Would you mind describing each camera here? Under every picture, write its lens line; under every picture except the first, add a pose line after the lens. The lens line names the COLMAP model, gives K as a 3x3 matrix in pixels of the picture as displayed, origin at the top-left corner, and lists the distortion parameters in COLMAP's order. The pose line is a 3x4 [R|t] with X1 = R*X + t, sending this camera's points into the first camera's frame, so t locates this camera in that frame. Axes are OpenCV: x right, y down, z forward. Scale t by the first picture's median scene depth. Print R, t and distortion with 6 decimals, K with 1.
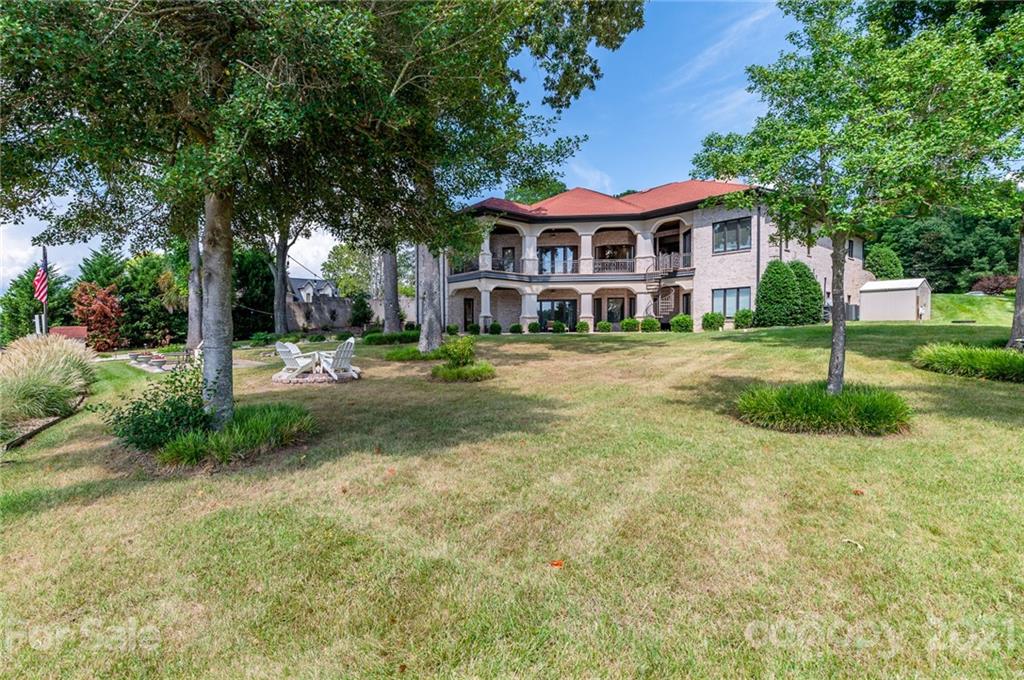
lens RADIAL K [[449.6, 0, 481.0], [0, 449.6, 341.4], [0, 0, 1]] dist [0.001787, -0.000328]
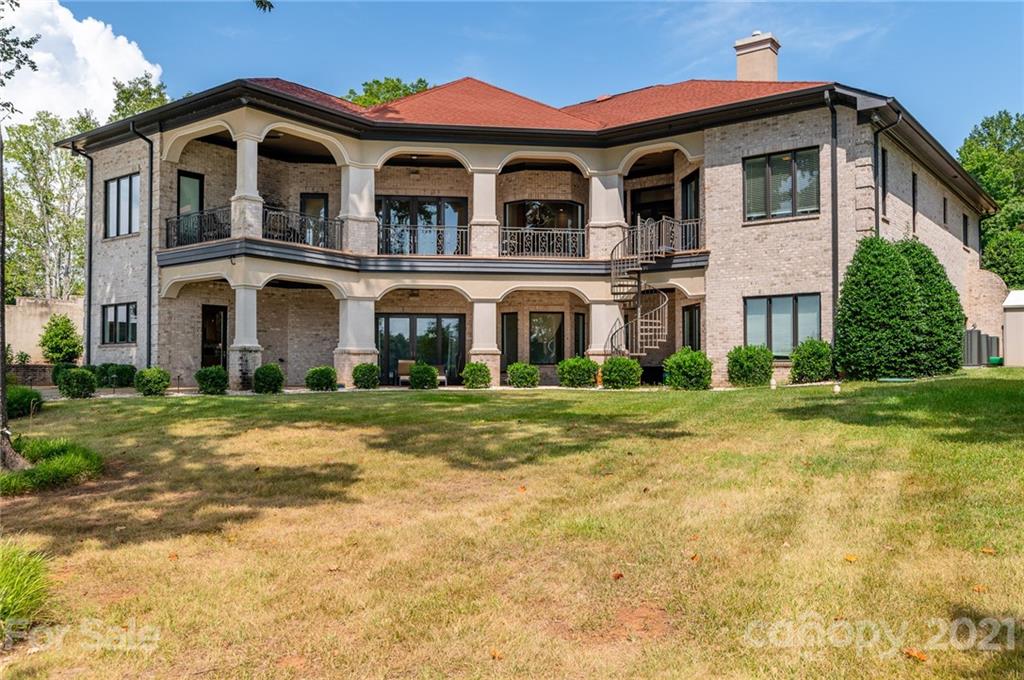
lens RADIAL K [[859.9, 0, 510.6], [0, 859.9, 342.6], [0, 0, 1]] dist [-0.003772, -0.000834]
pose [[0.968408, 0.013198, 0.249021, 0.048630], [0.002432, 0.998051, -0.062351, -0.011228], [-0.249359, 0.060987, 0.966489, 0.174681]]
